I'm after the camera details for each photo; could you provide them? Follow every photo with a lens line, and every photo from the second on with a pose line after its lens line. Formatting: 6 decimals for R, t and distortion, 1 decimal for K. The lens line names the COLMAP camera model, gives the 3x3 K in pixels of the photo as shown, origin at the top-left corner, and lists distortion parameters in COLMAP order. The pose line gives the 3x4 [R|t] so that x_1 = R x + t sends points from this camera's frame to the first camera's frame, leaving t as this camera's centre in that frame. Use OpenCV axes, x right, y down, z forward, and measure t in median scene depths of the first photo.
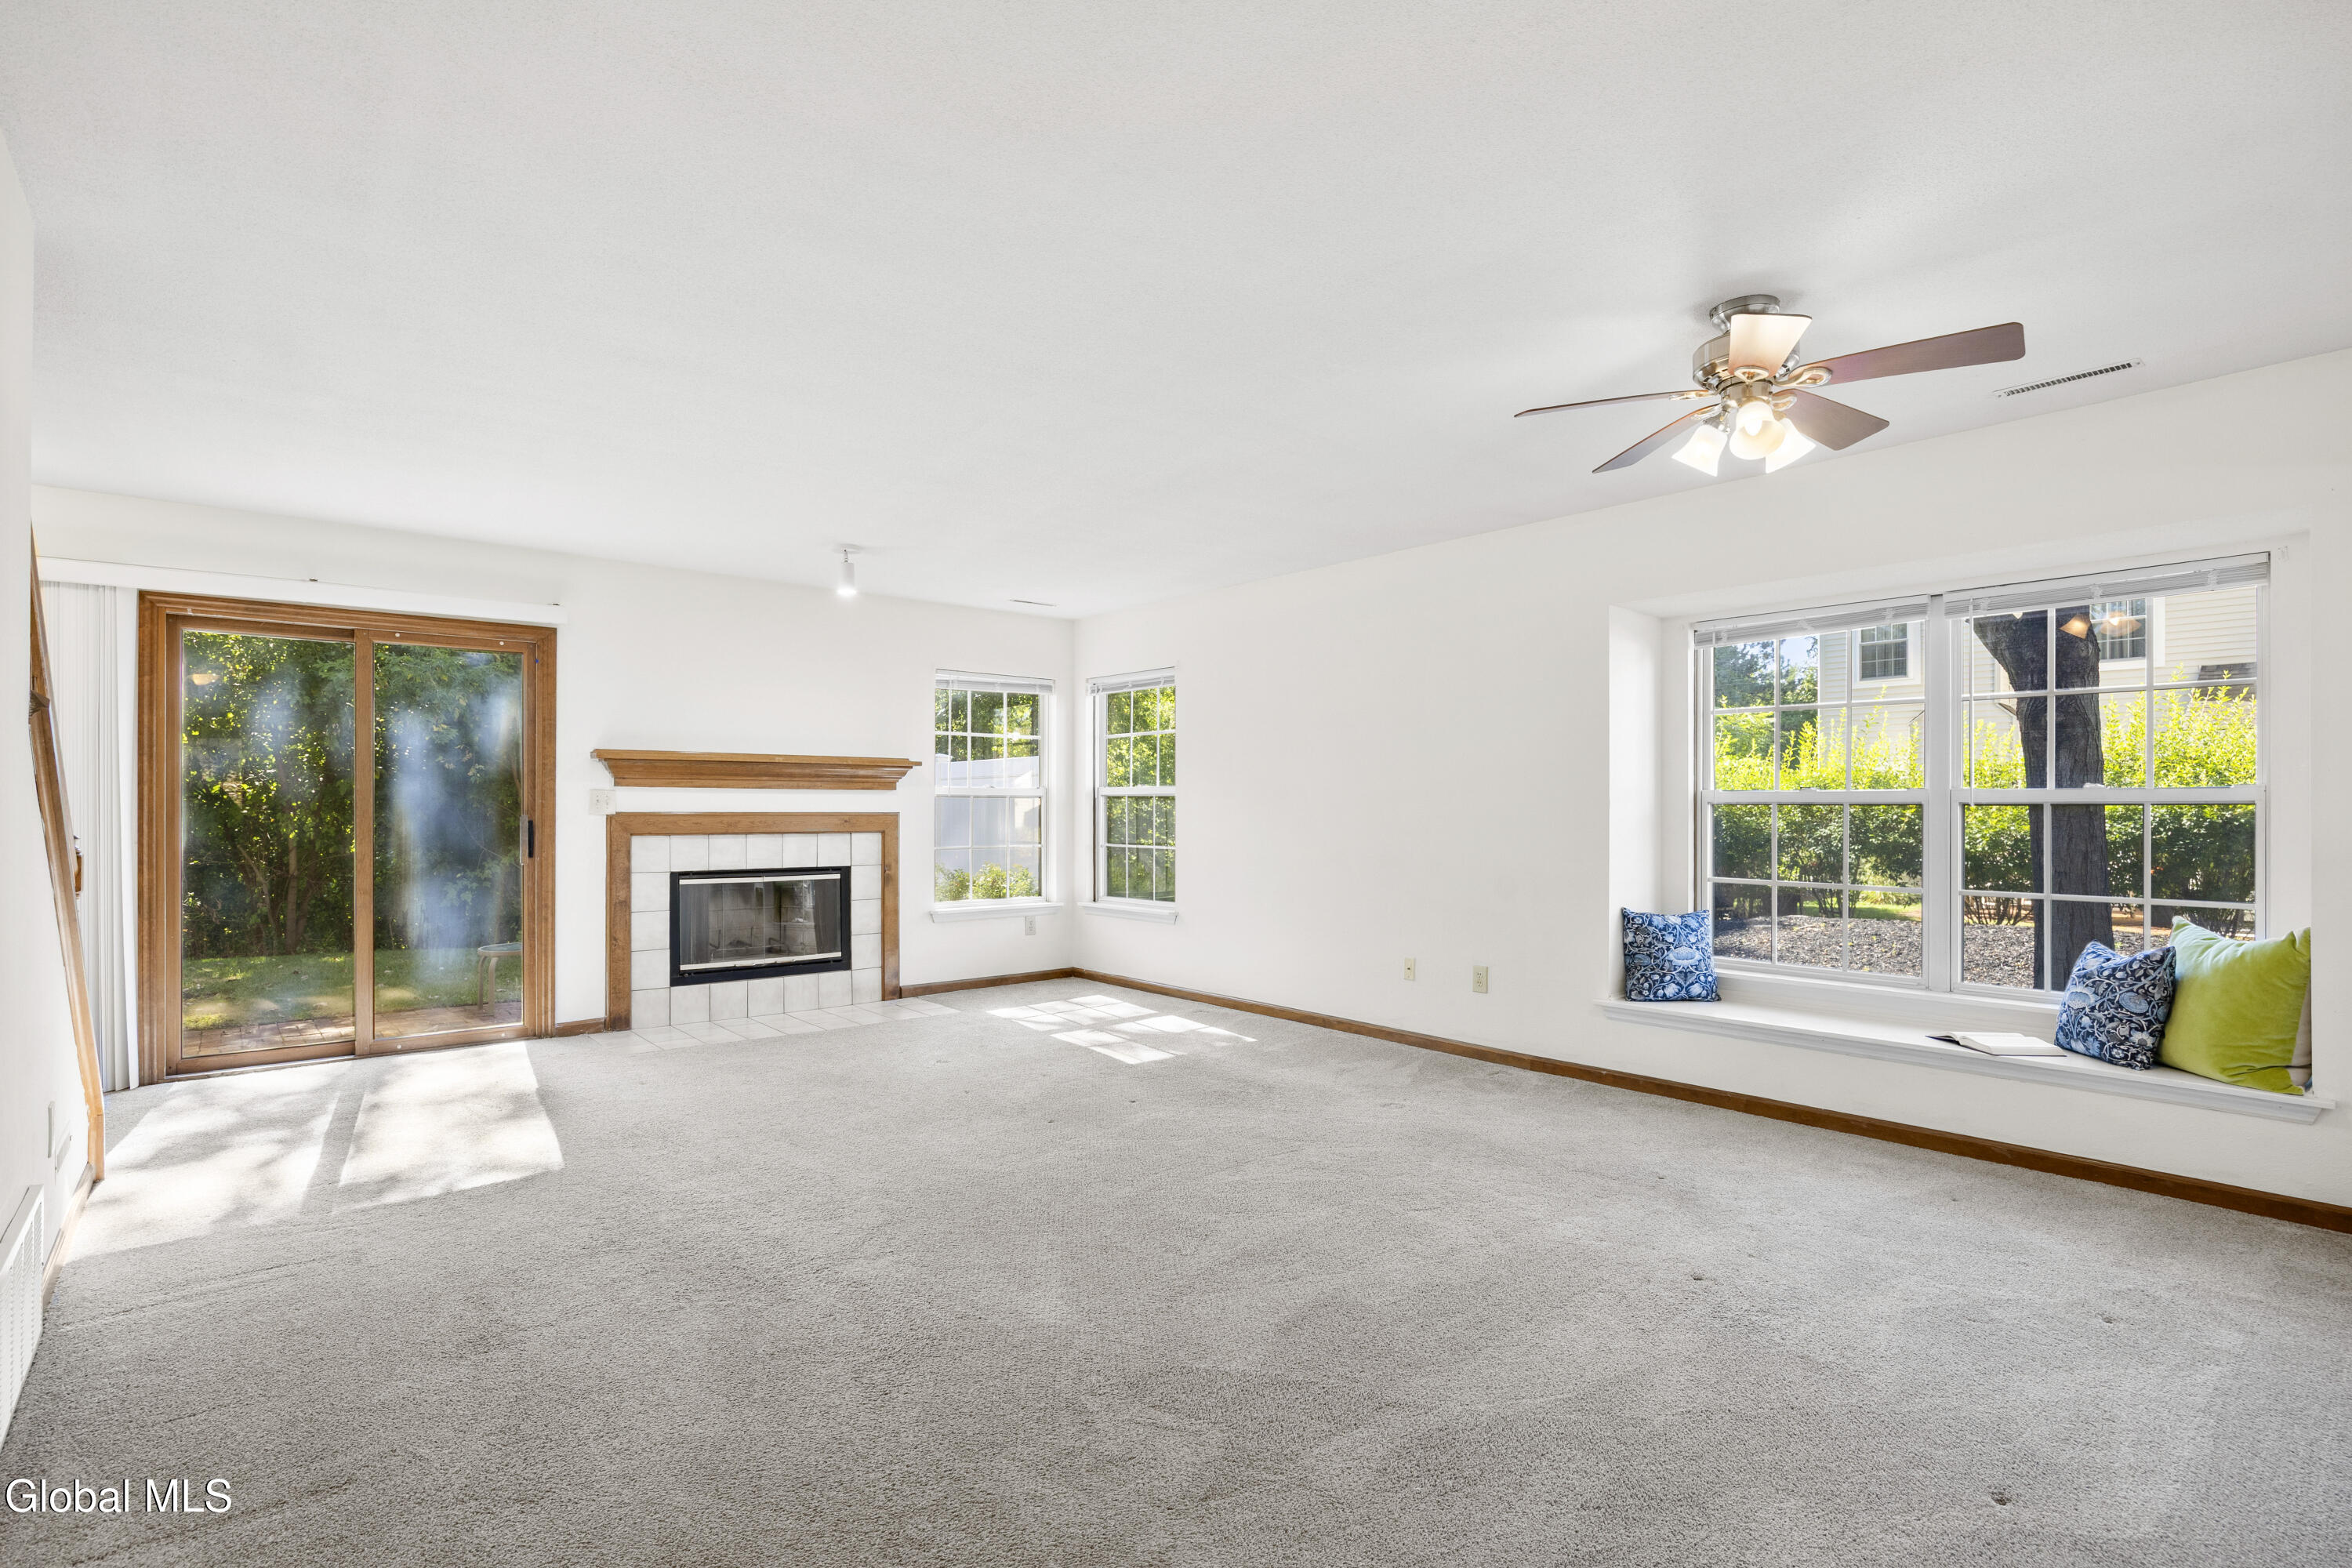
lens RADIAL K [[1122.7, 0, 1172.5], [0, 1122.7, 808.3], [0, 0, 1]] dist [-0.010464, 0.000046]
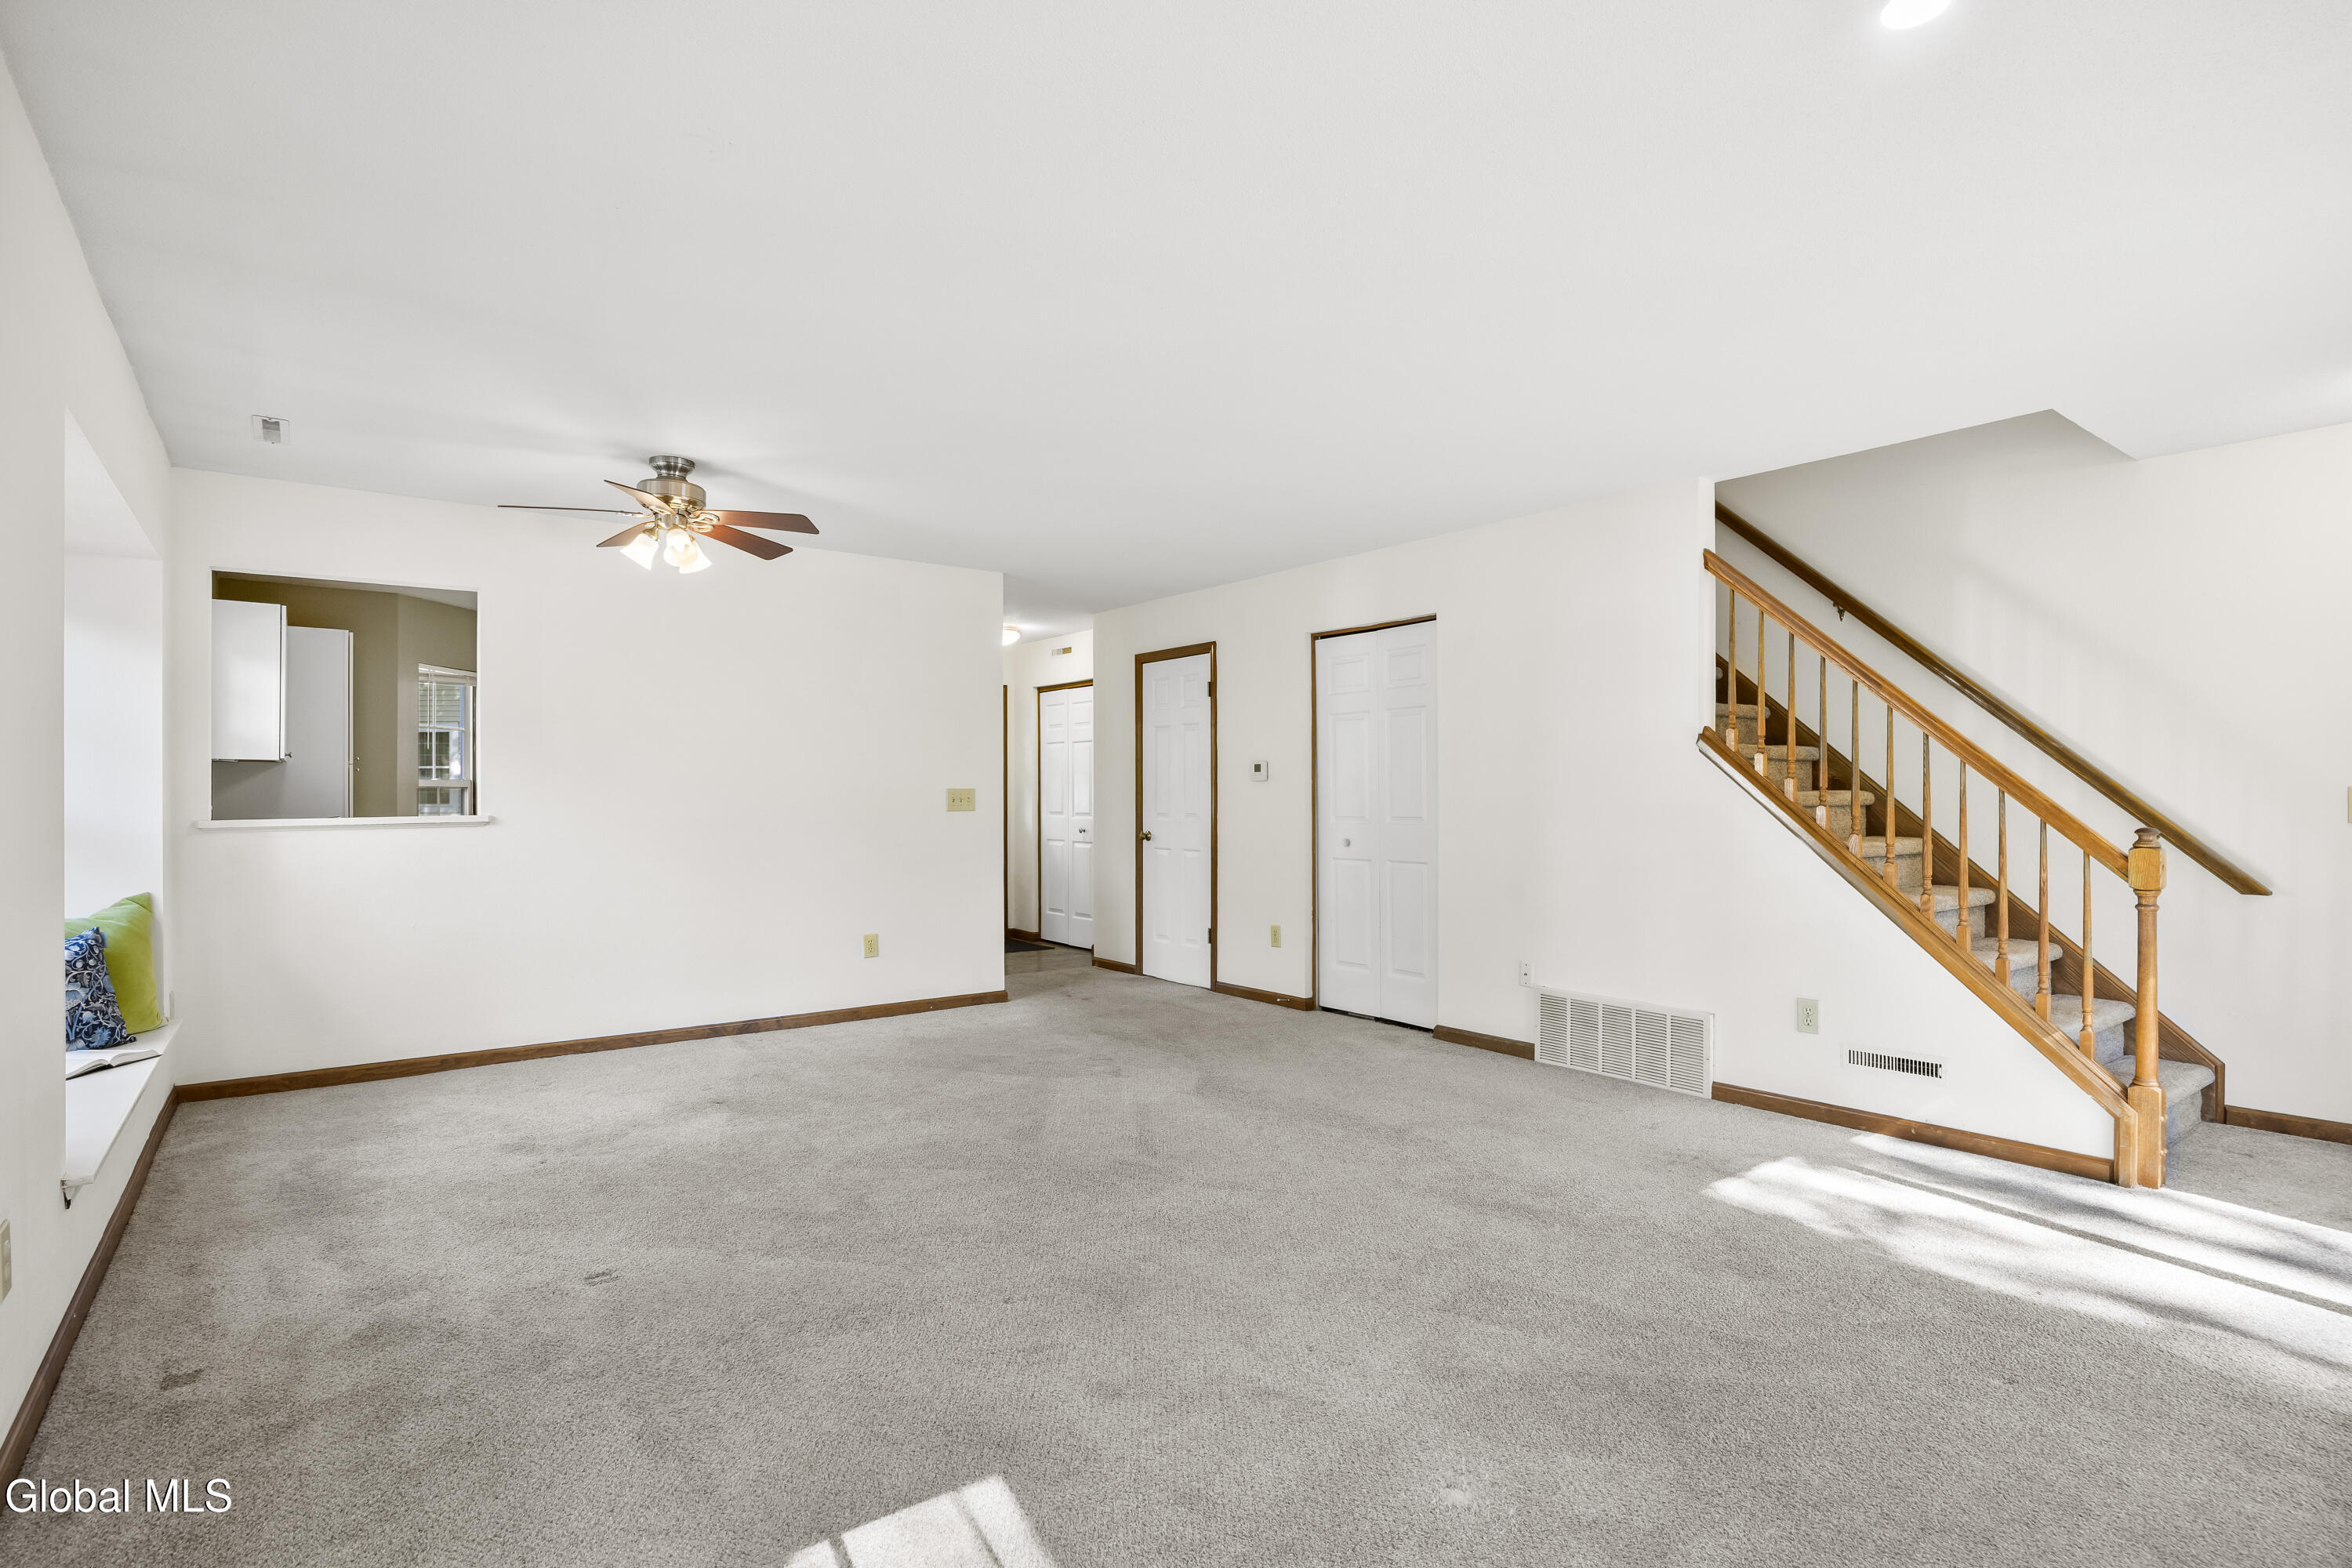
lens RADIAL K [[1177.5, 0, 1170.6], [0, 1177.5, 795.0], [0, 0, 1]] dist [-0.001053, -0.000067]
pose [[-0.998469, -0.001367, 0.055303, -0.113969], [-0.001368, 0.999999, 0.000006, -0.002670], [-0.055303, -0.000070, -0.998470, 1.205595]]
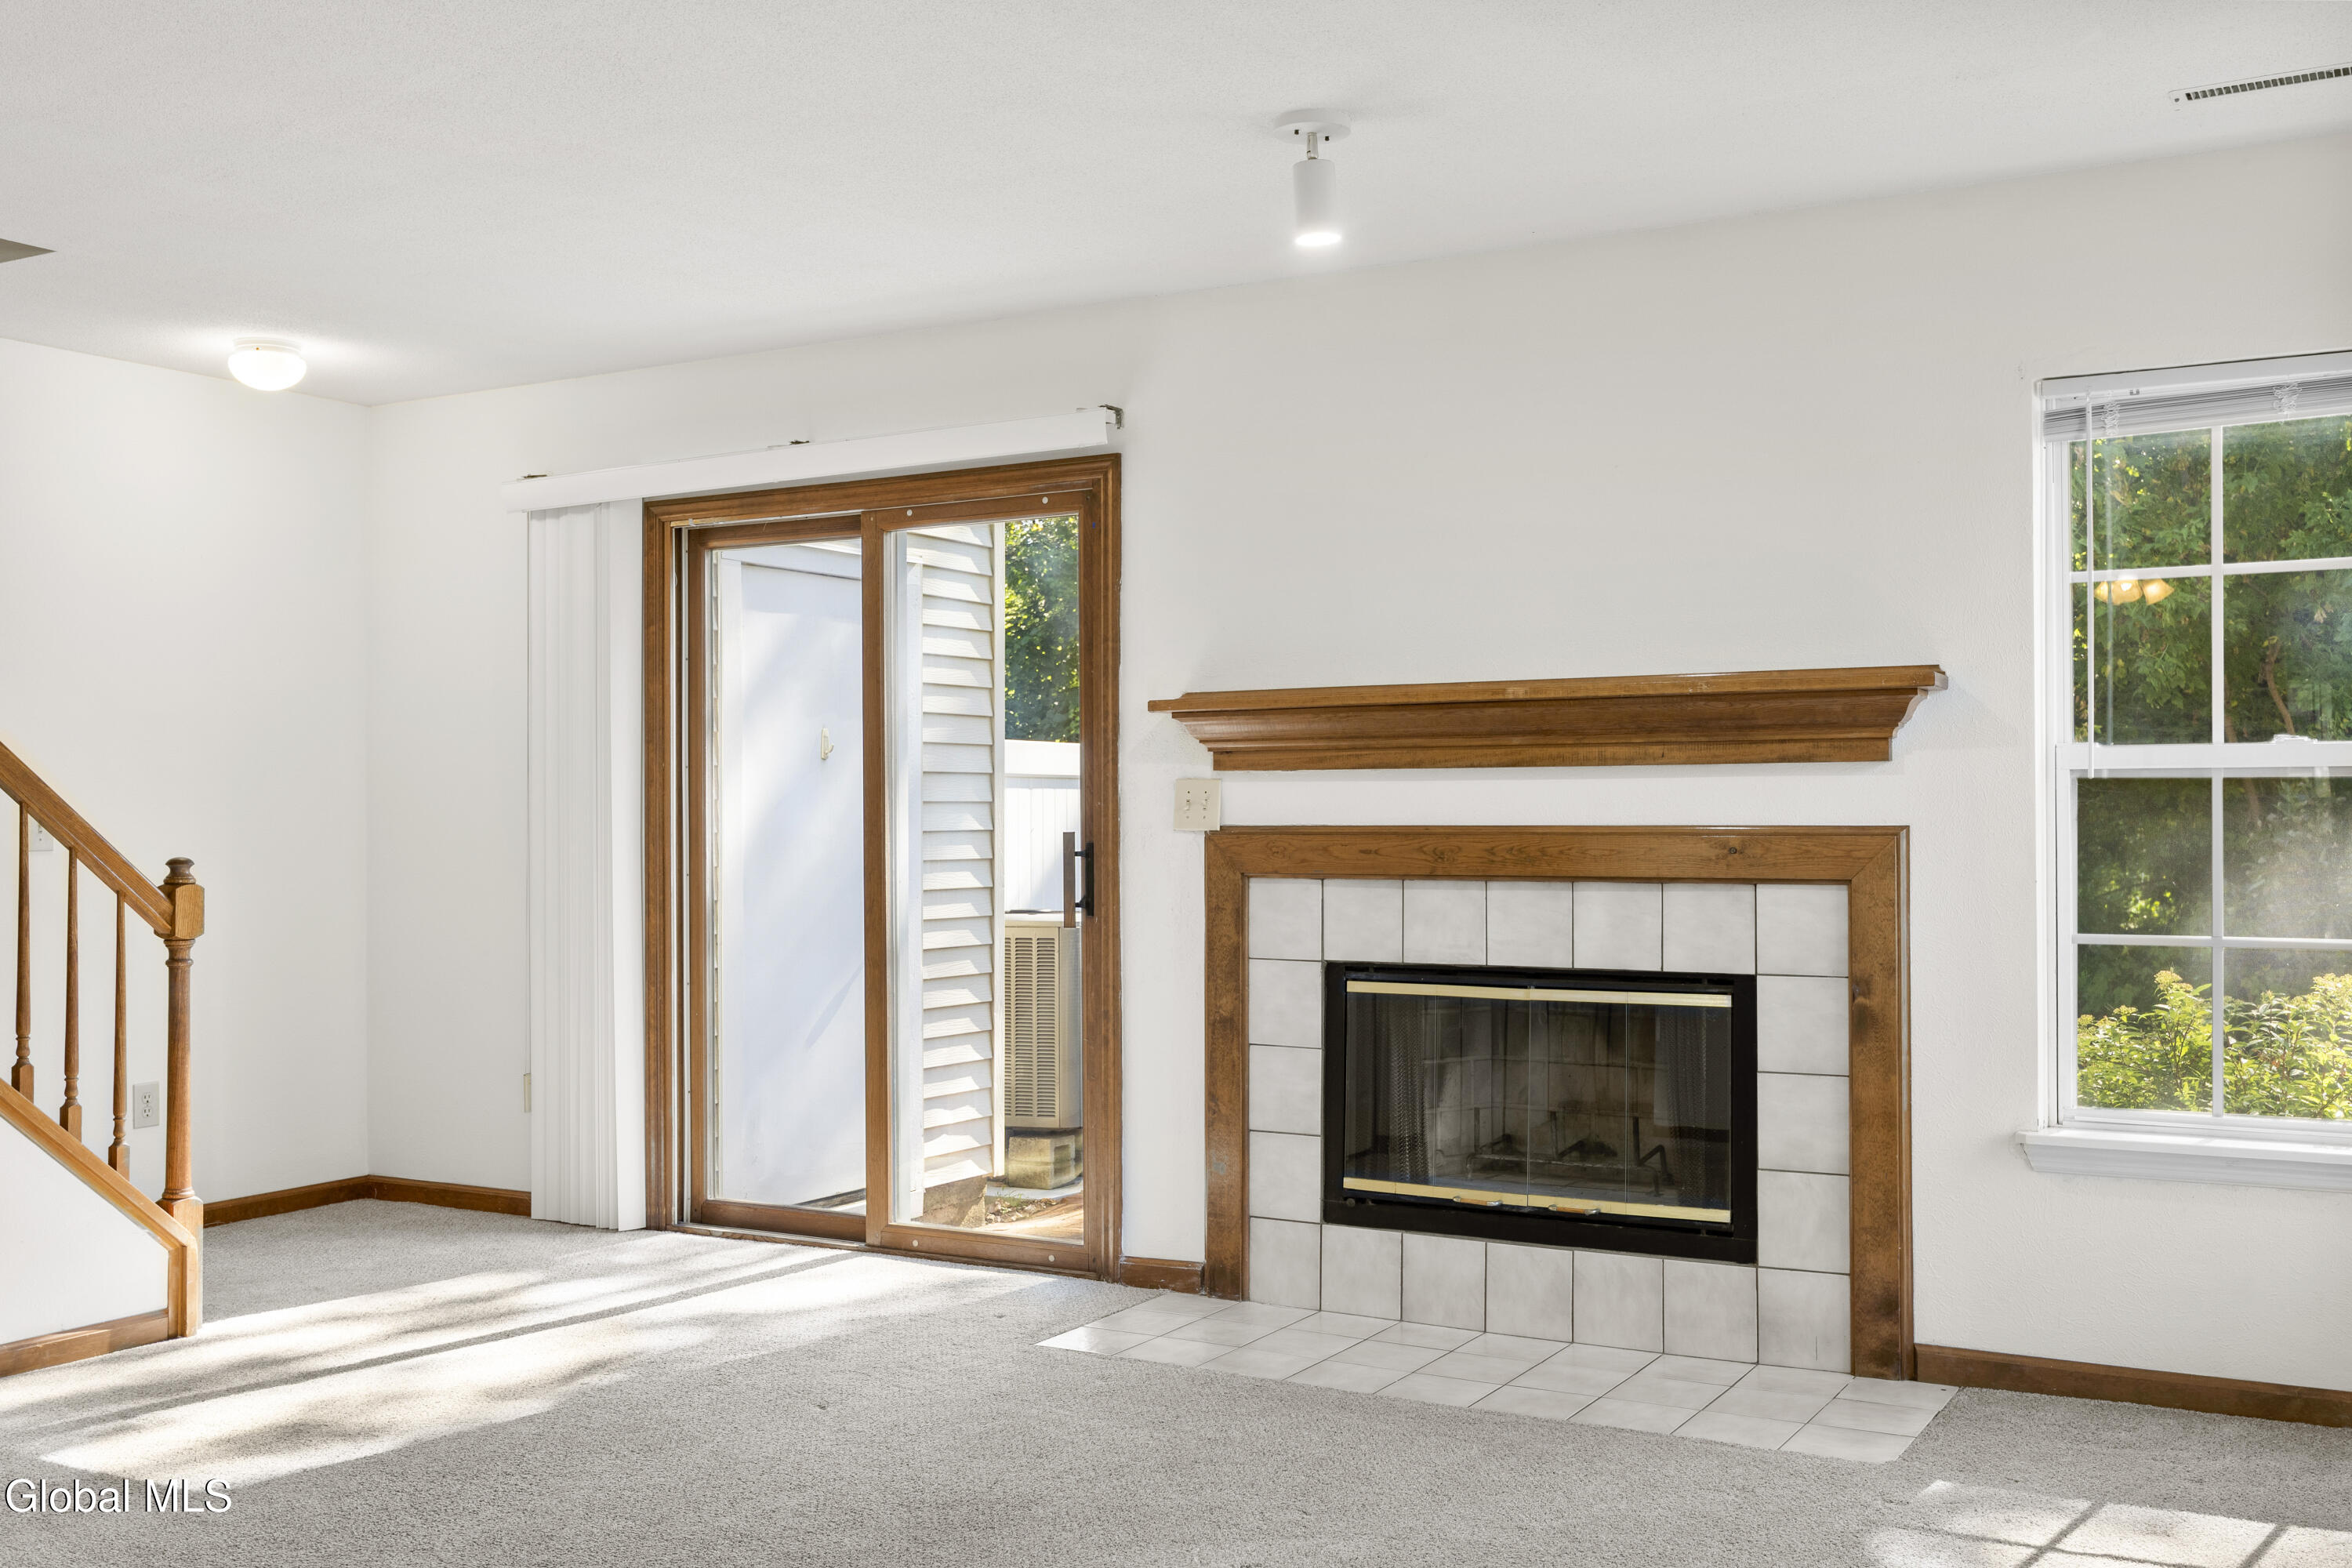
lens RADIAL K [[2279.7, 0, 1176.0], [0, 2279.7, 784.0], [0, 0, 1]] dist [-0.008653, -0.003546]
pose [[0.328251, -0.014853, -0.944474, 0.378602], [0.005857, 0.999889, -0.013689, -0.001058], [0.944572, -0.001038, 0.328301, 0.648356]]
